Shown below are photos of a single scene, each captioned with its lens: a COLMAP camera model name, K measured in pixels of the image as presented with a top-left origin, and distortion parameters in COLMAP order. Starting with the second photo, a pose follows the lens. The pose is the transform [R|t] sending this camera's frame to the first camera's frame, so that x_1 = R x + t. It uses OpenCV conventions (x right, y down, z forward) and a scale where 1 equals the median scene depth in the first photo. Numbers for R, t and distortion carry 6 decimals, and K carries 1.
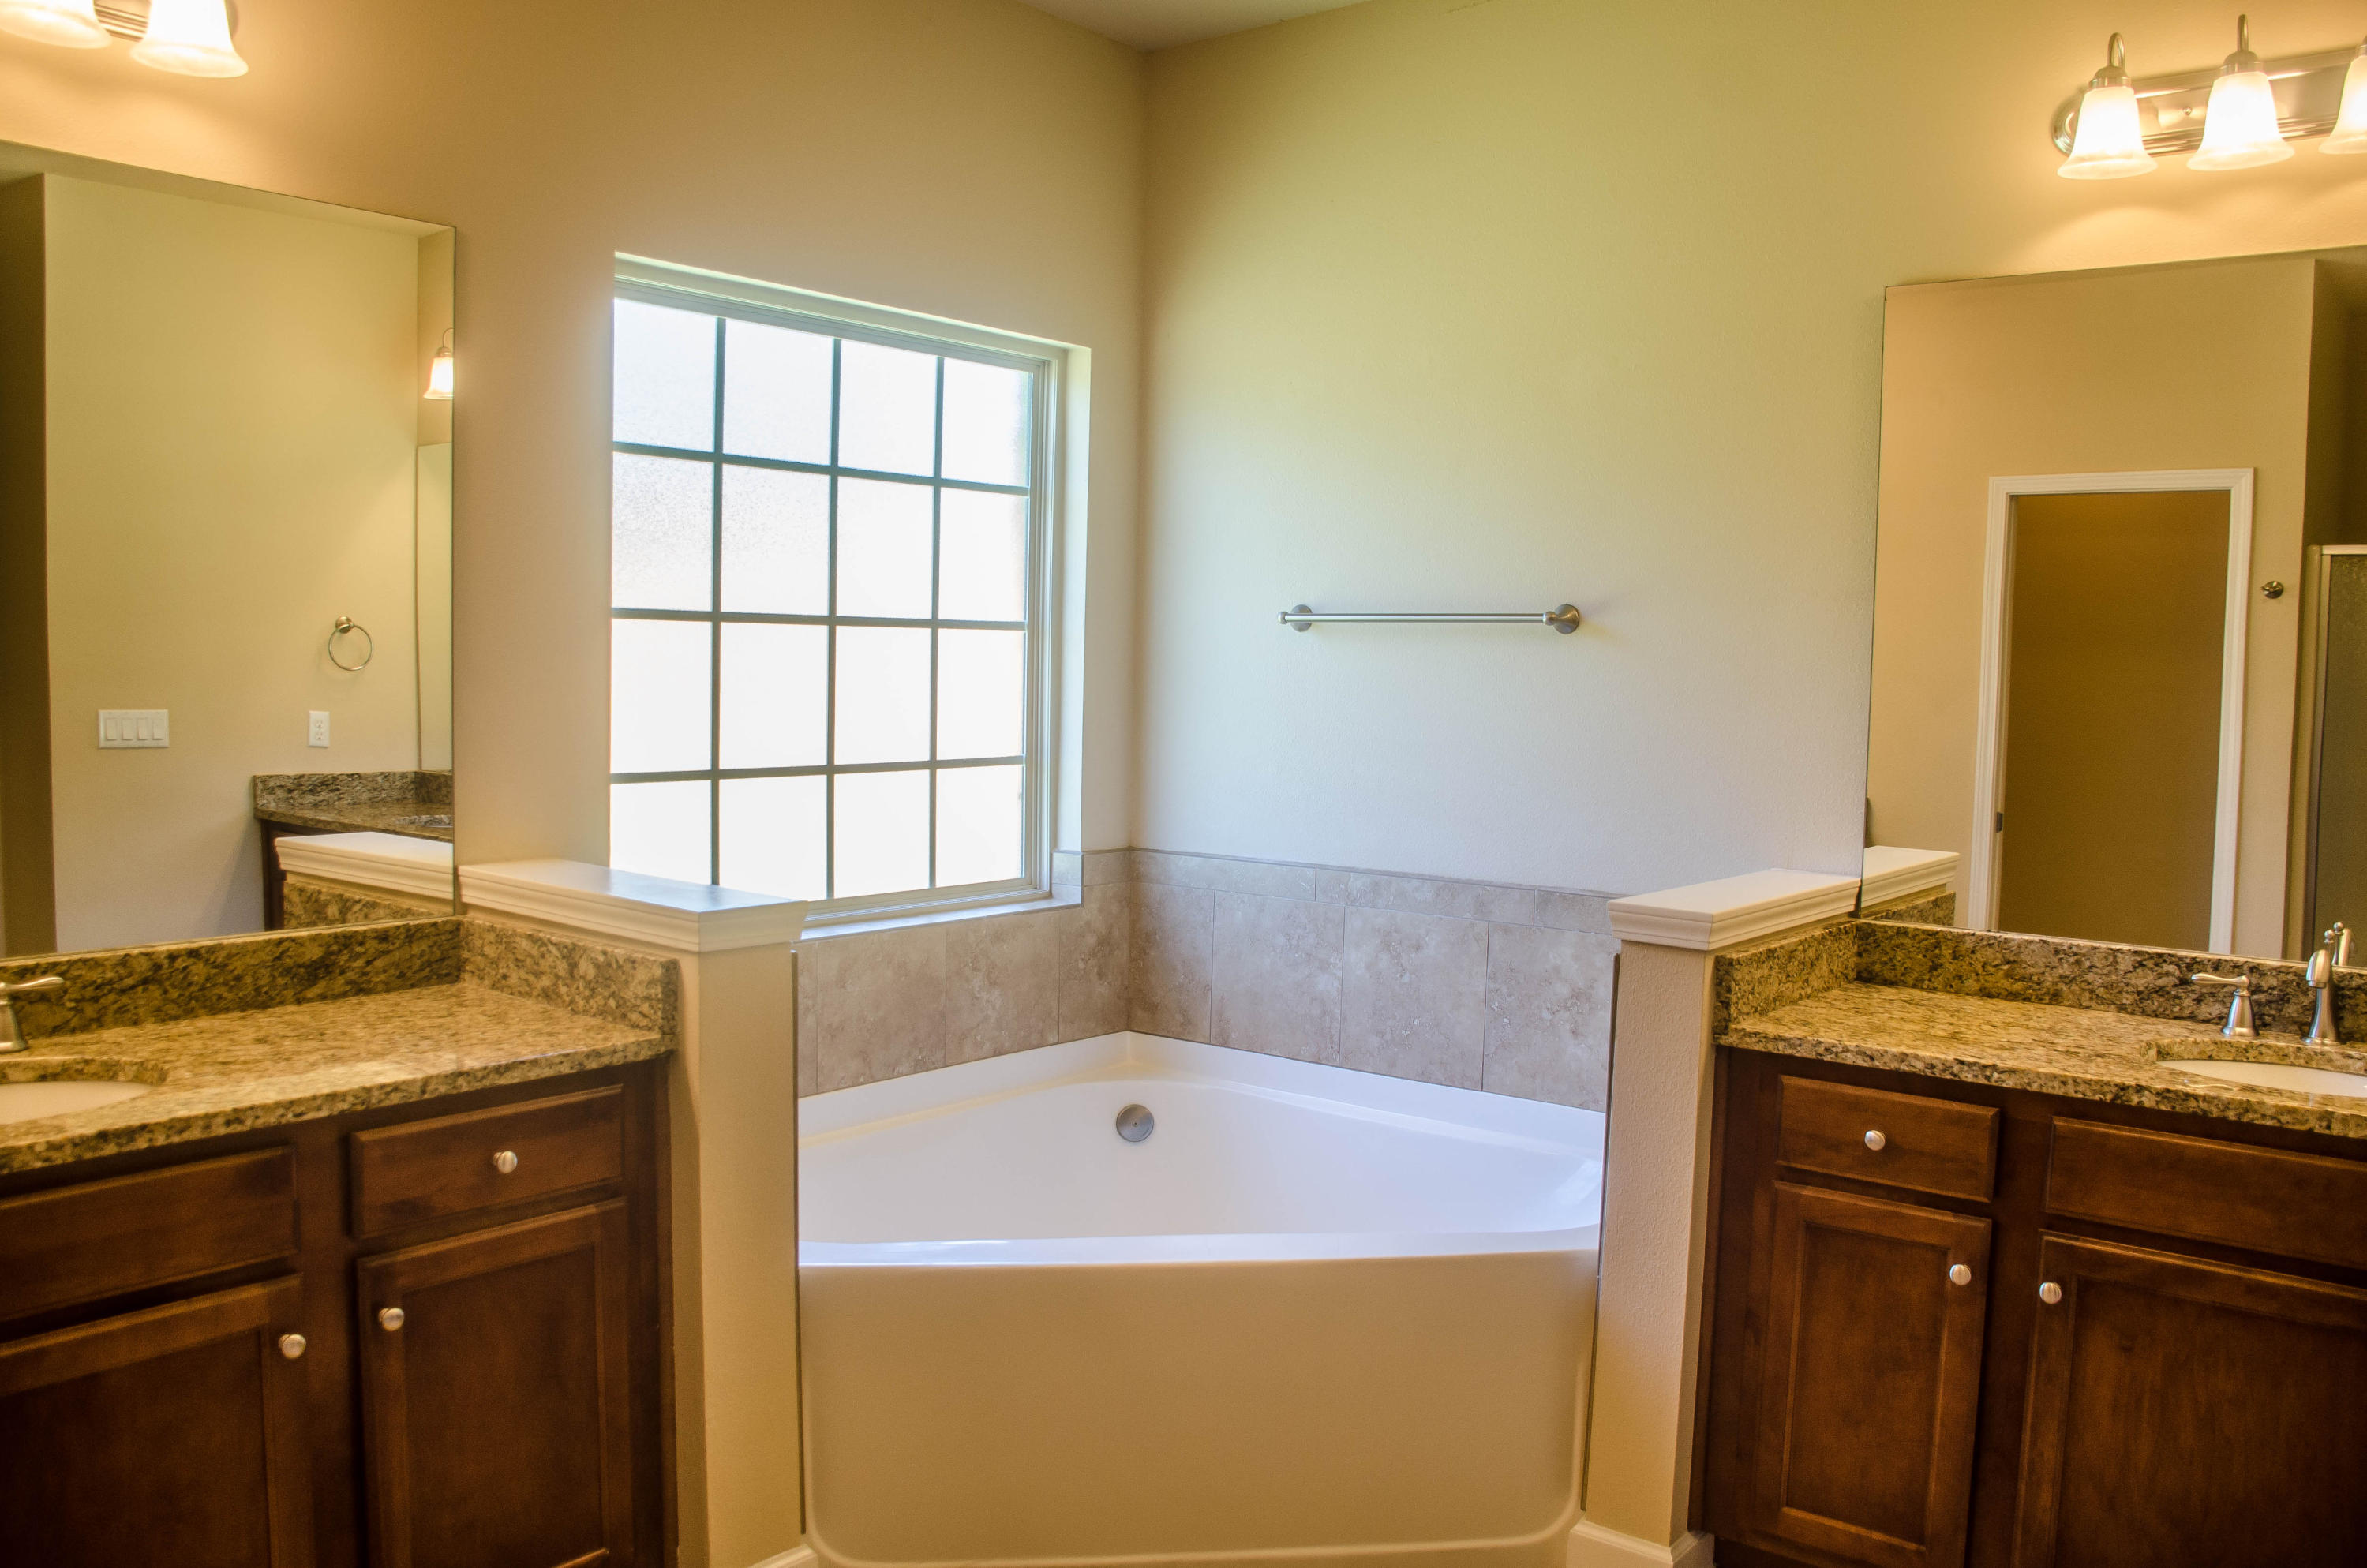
lens RADIAL K [[1905.1, 0, 1181.5], [0, 1905.1, 760.1], [0, 0, 1]] dist [-0.147333, 0.111743]
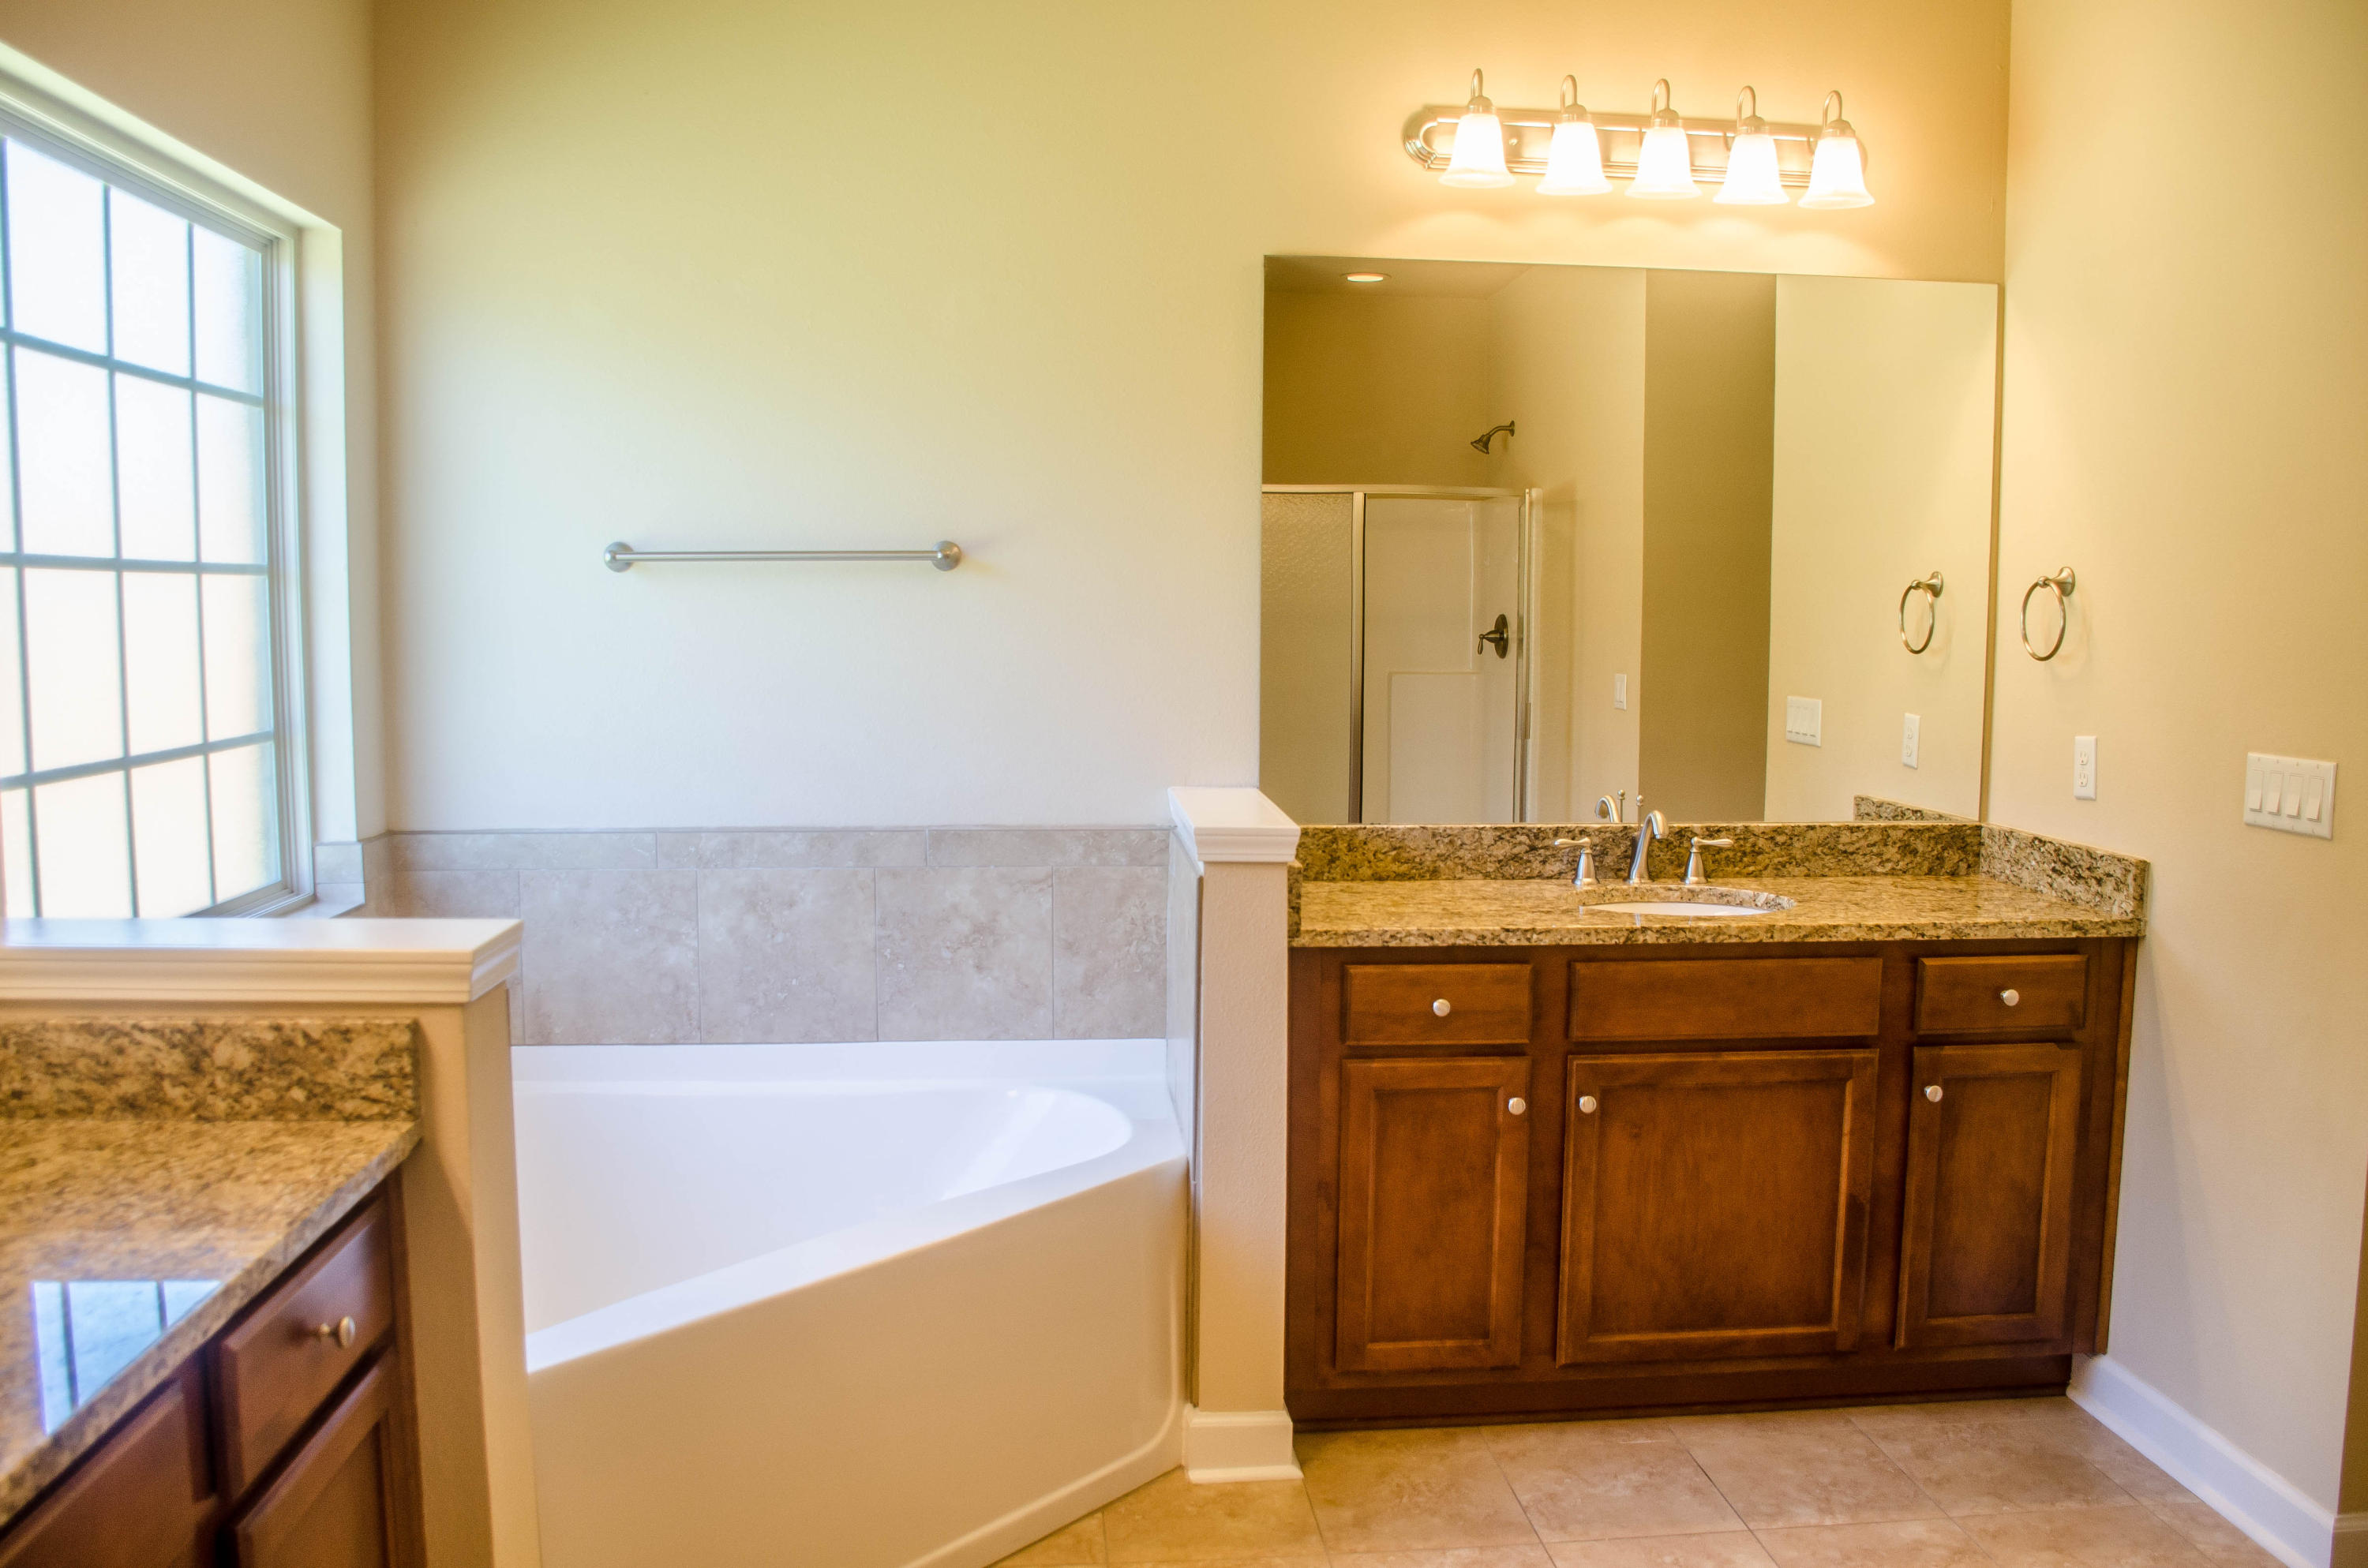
lens RADIAL K [[1905.8, 0, 1184.5], [0, 1905.8, 791.3], [0, 0, 1]] dist [-0.147333, 0.111743]
pose [[0.727975, -0.083894, 0.680451, -0.529027], [0.049442, 0.996325, 0.069943, -0.019755], [-0.683819, -0.017274, 0.729448, 0.249447]]
